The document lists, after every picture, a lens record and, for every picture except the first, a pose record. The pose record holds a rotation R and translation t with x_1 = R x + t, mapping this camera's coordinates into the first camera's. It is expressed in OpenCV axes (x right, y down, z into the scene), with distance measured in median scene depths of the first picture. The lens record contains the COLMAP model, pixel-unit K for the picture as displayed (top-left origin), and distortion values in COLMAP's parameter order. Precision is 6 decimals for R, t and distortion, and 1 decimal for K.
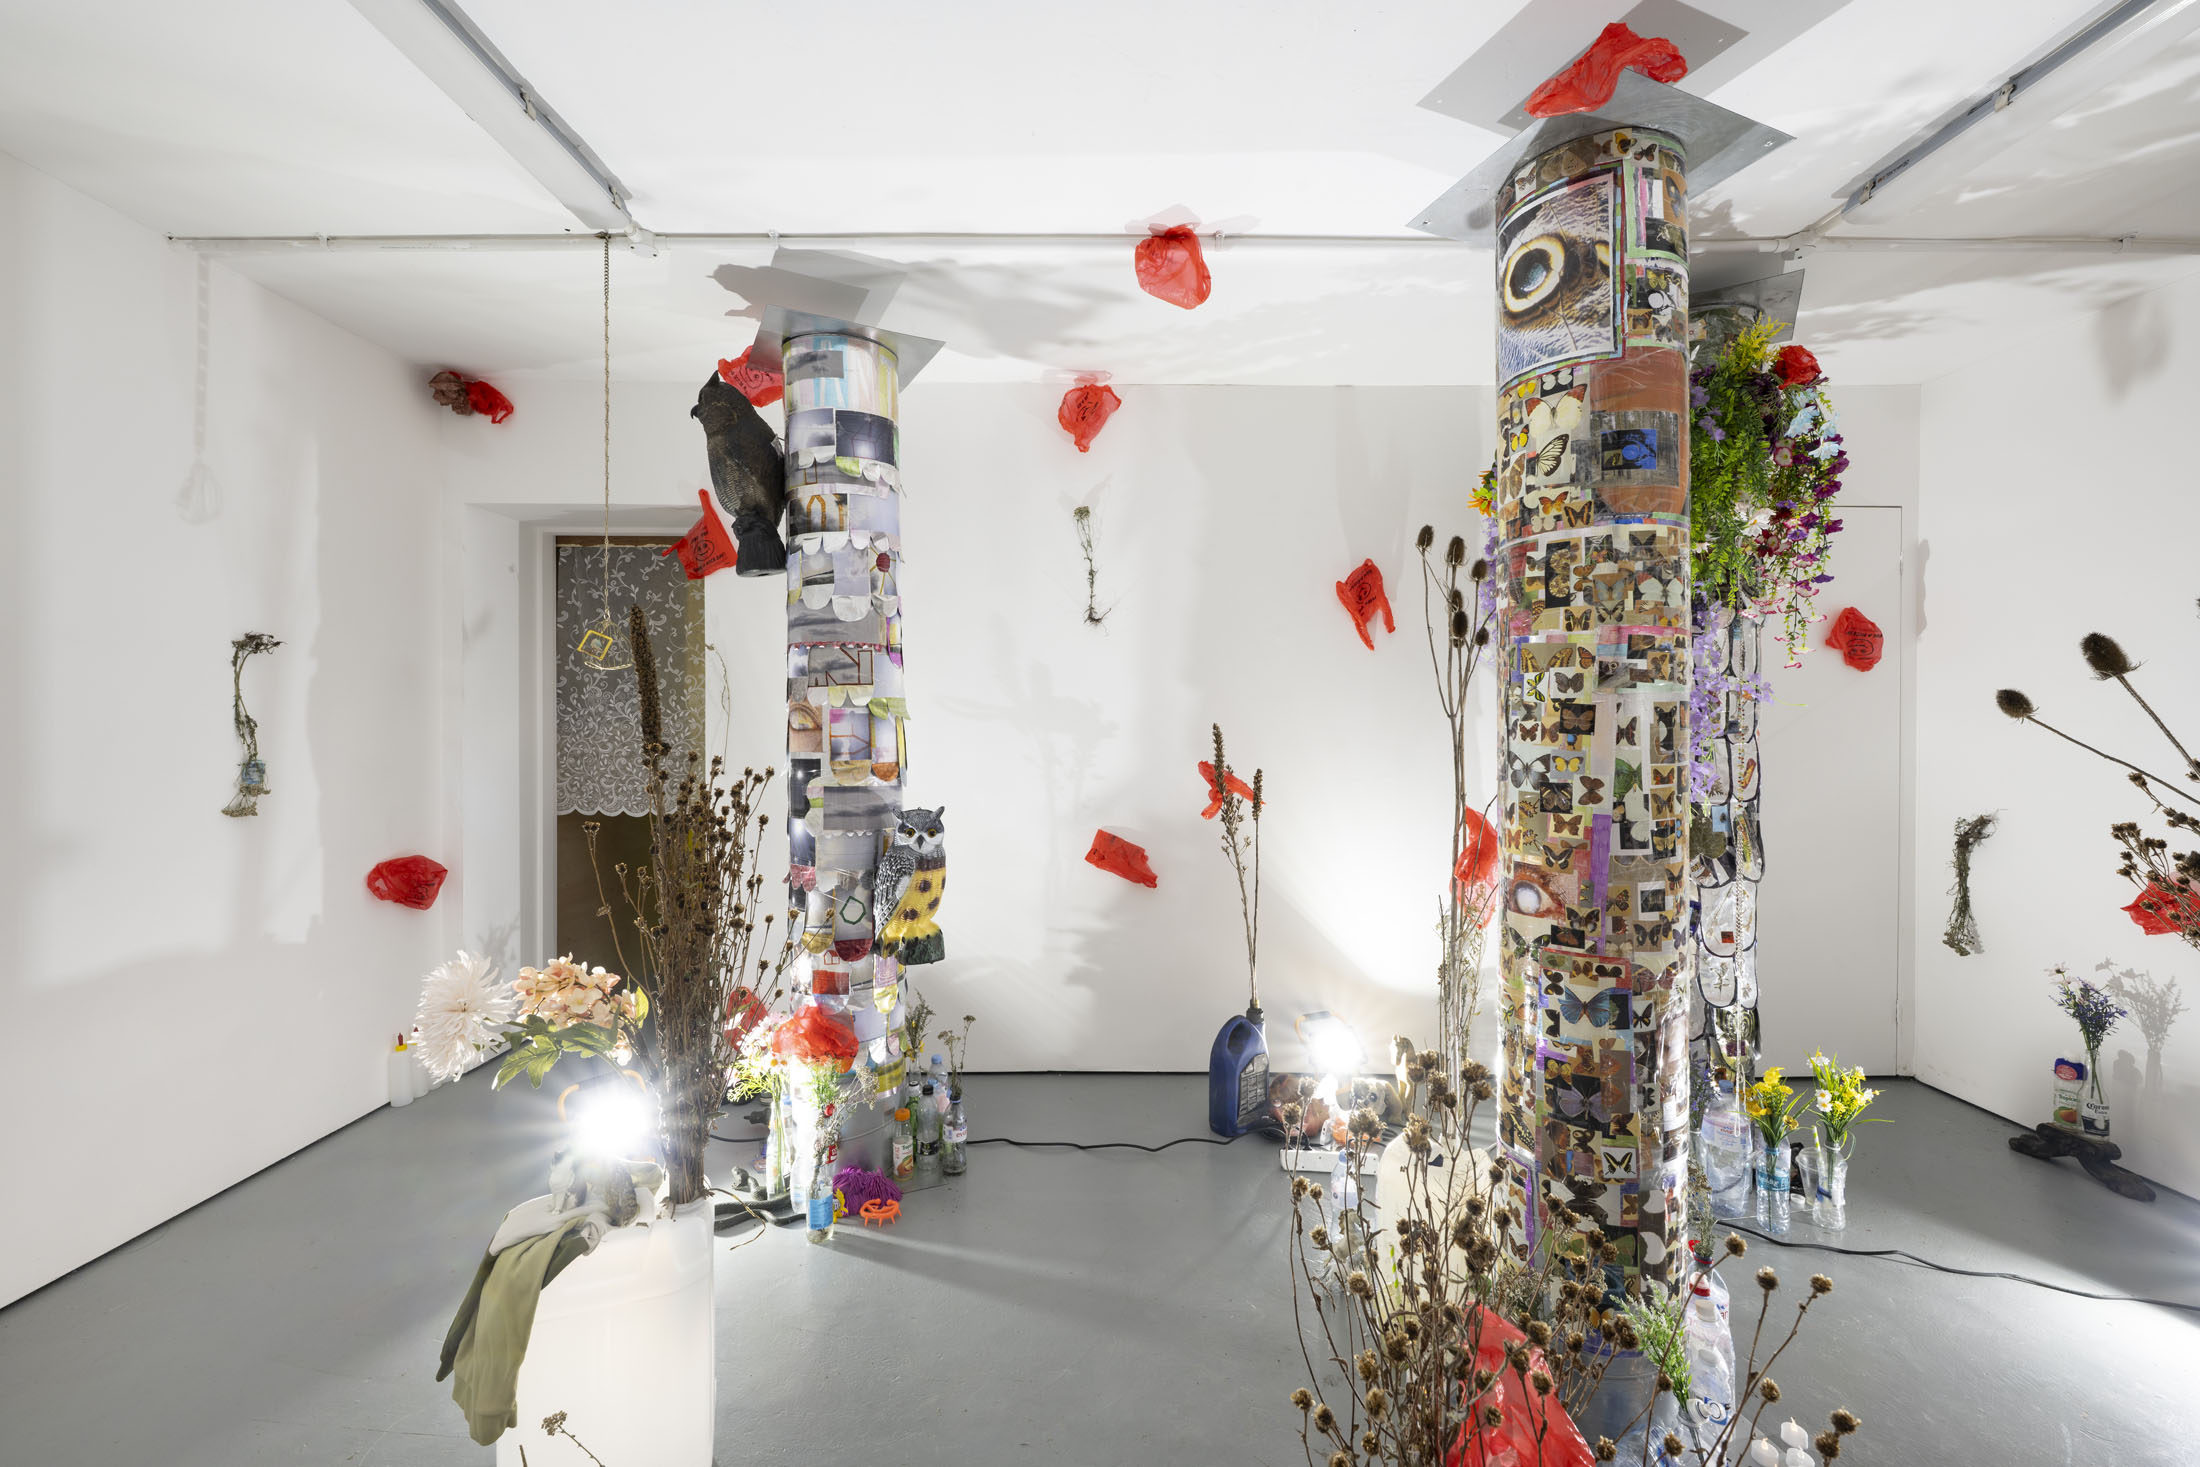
lens RADIAL K [[877.3, 0, 1094.4], [0, 877.3, 724.0], [0, 0, 1]] dist [0.002563, -0.000002]
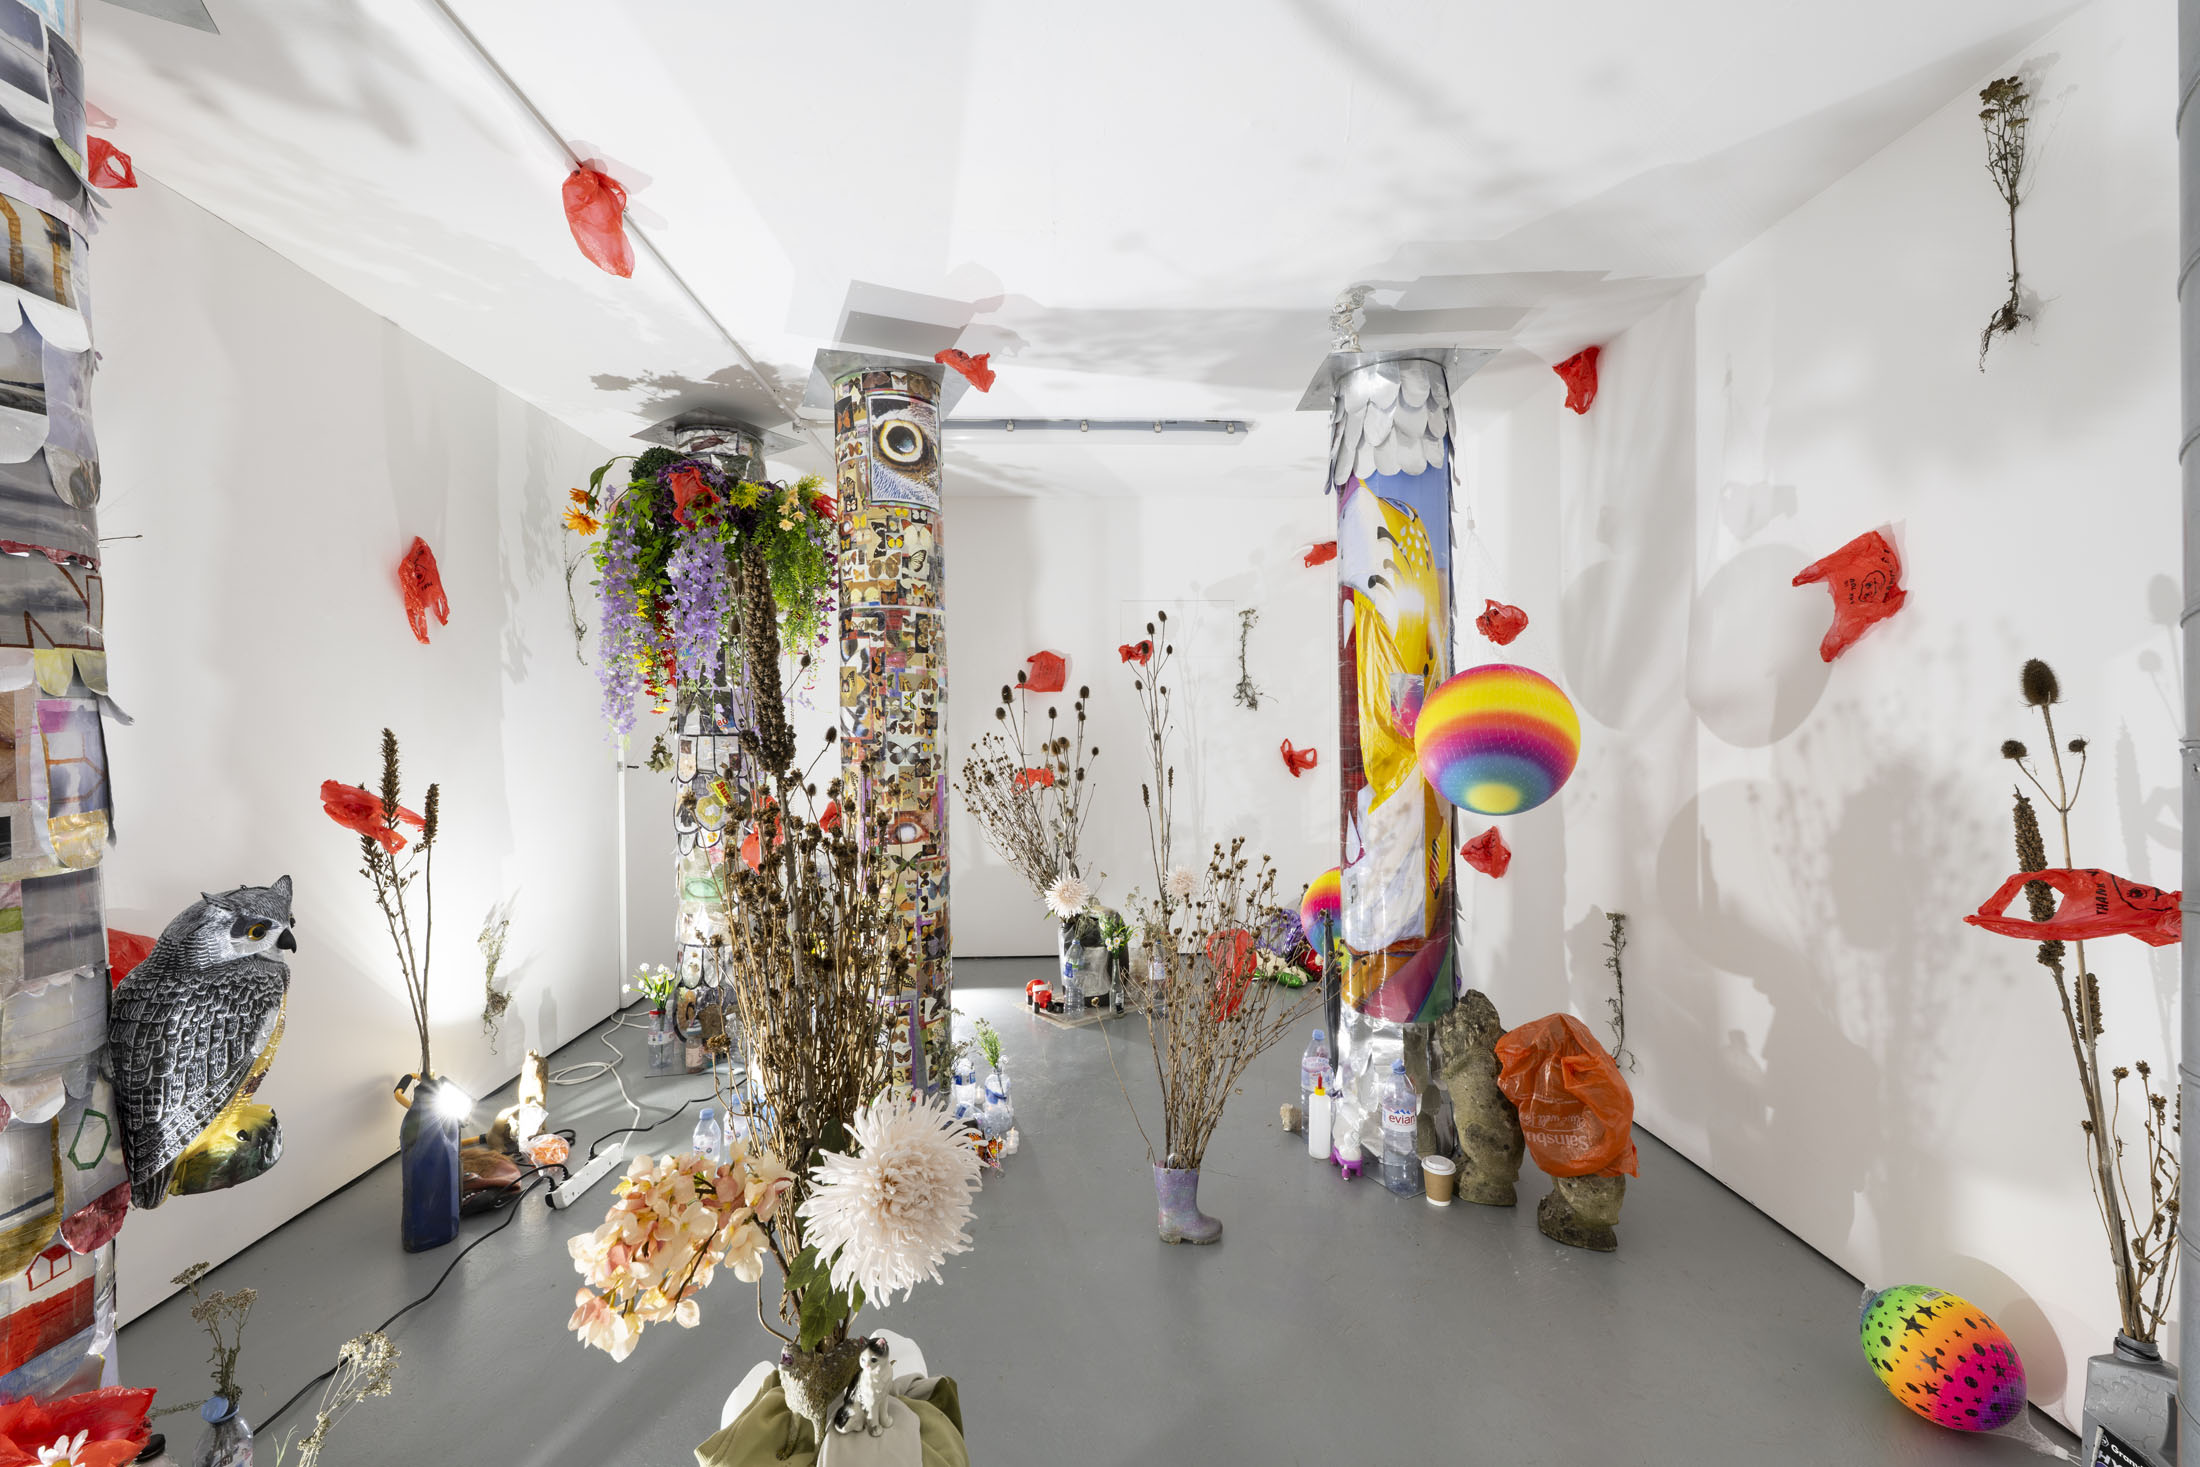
lens RADIAL K [[877.3, 0, 1092.6], [0, 877.3, 733.5], [0, 0, 1]] dist [0.002563, -0.000002]
pose [[-0.034201, -0.012852, 0.999332, -1.114367], [0.012852, 0.999829, 0.013298, 0.001136], [-0.999332, 0.013298, -0.034030, 0.718118]]
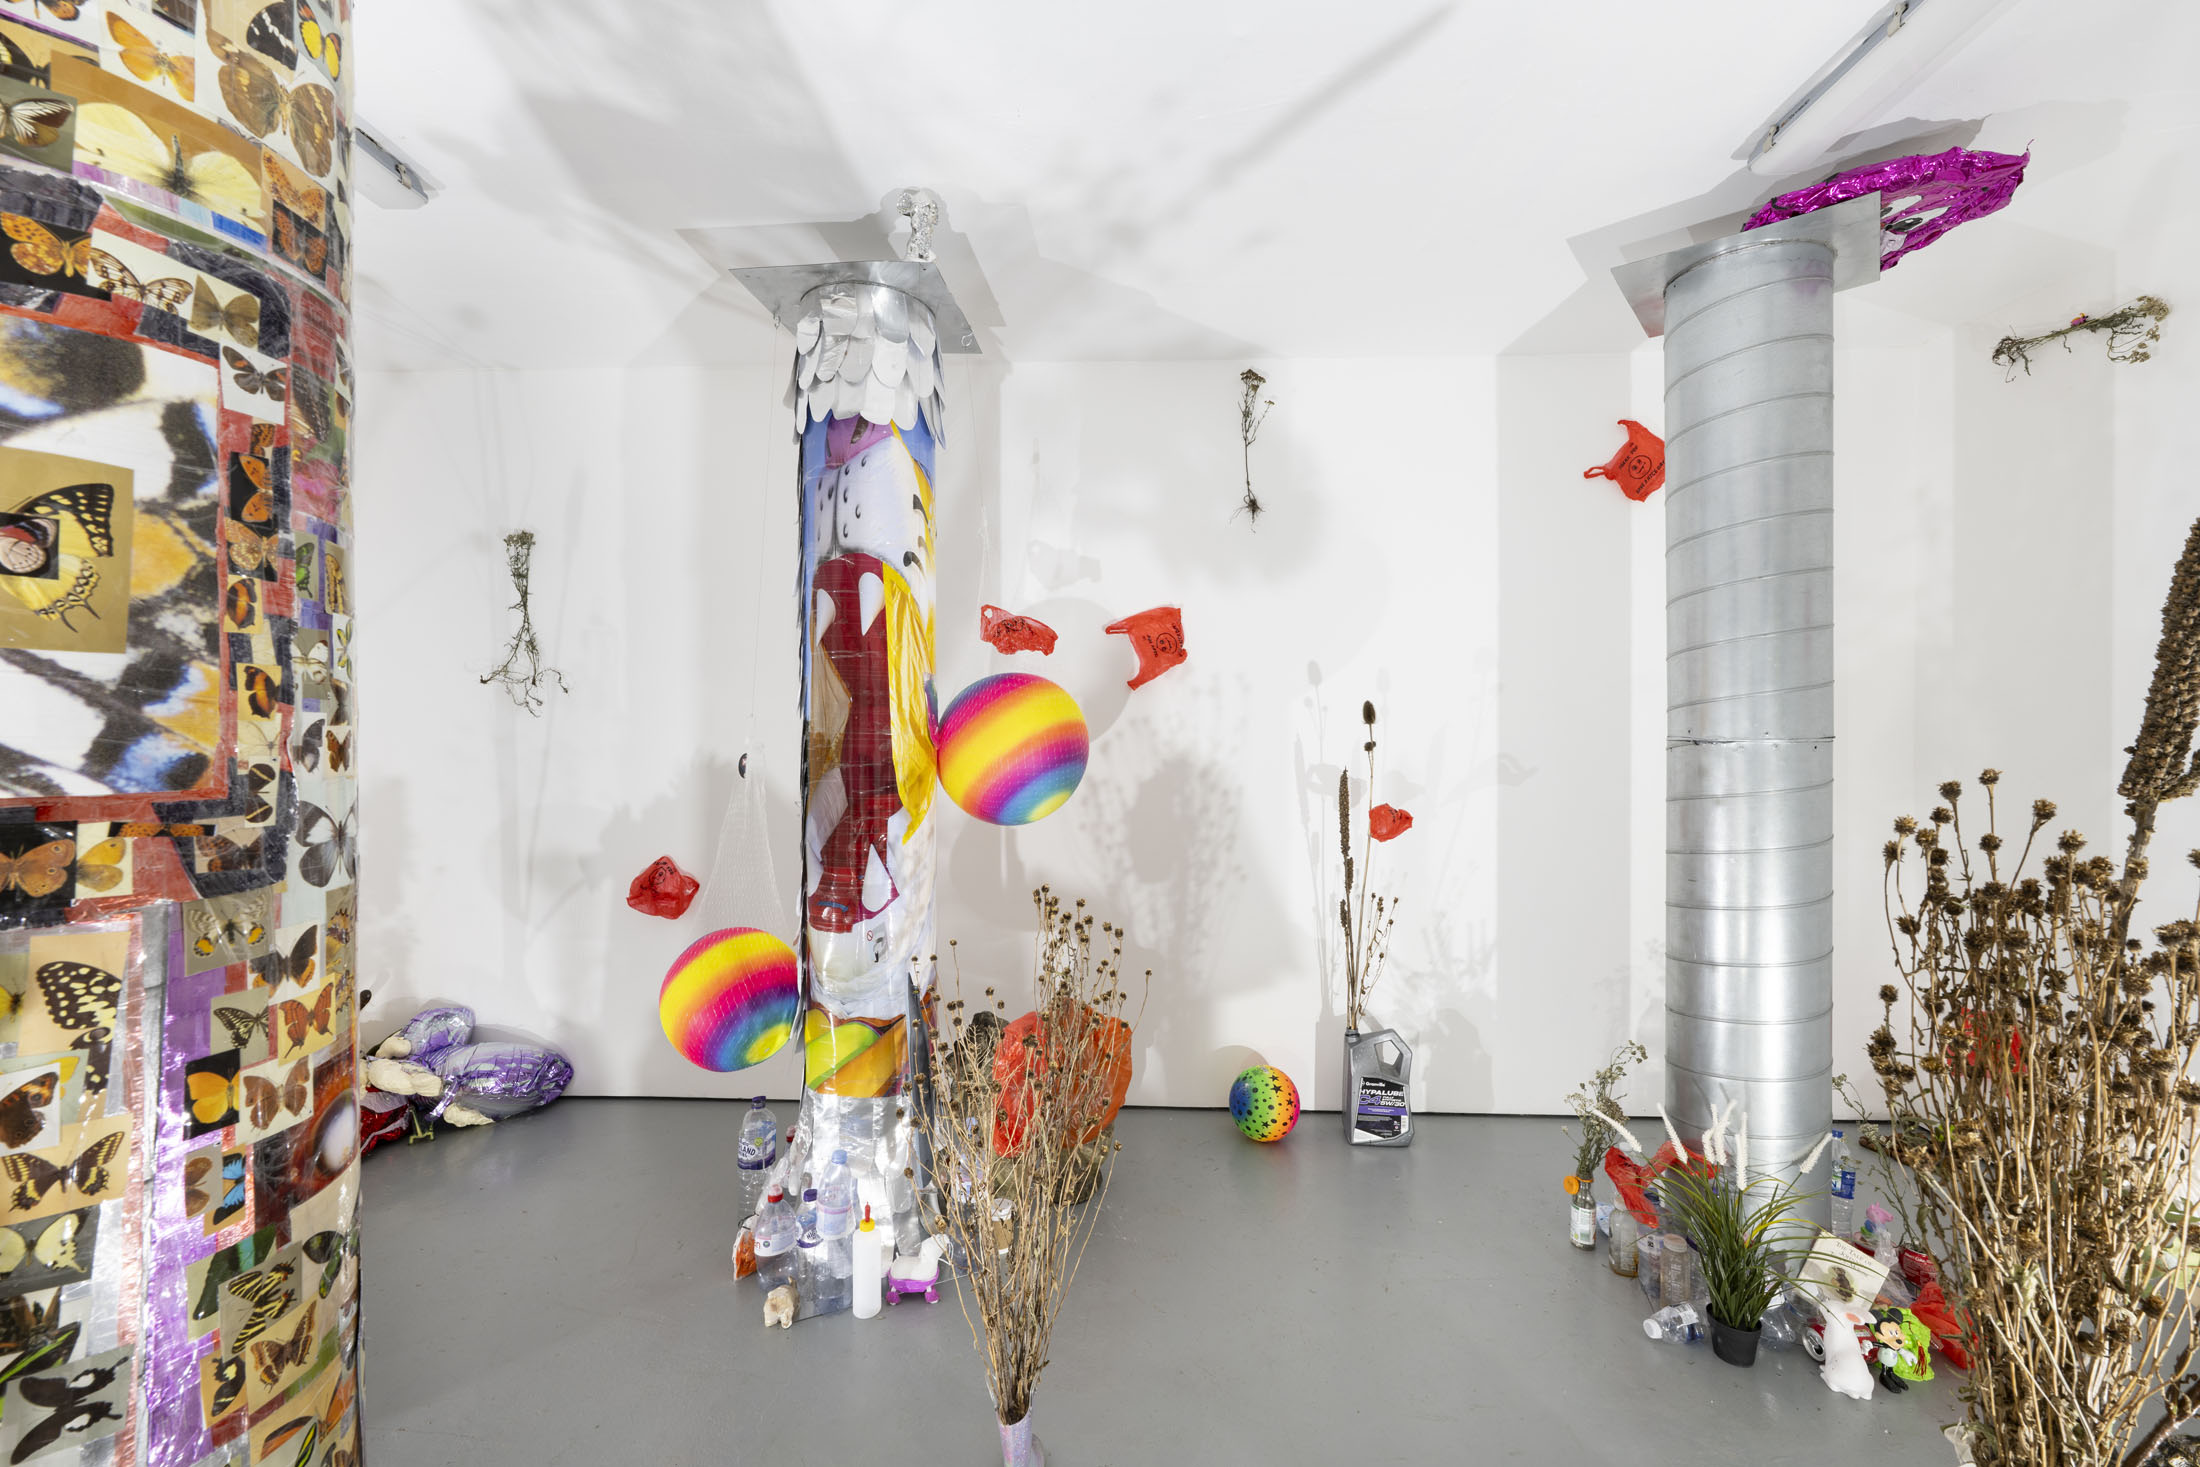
lens RADIAL K [[877.3, 0, 1108.4], [0, 877.3, 737.7], [0, 0, 1]] dist [0.002563, -0.000002]
pose [[-0.999654, -0.002249, 0.026199, 0.101331], [-0.001779, 0.999837, 0.017952, -0.005732], [-0.026235, 0.017899, -0.999496, 1.431601]]
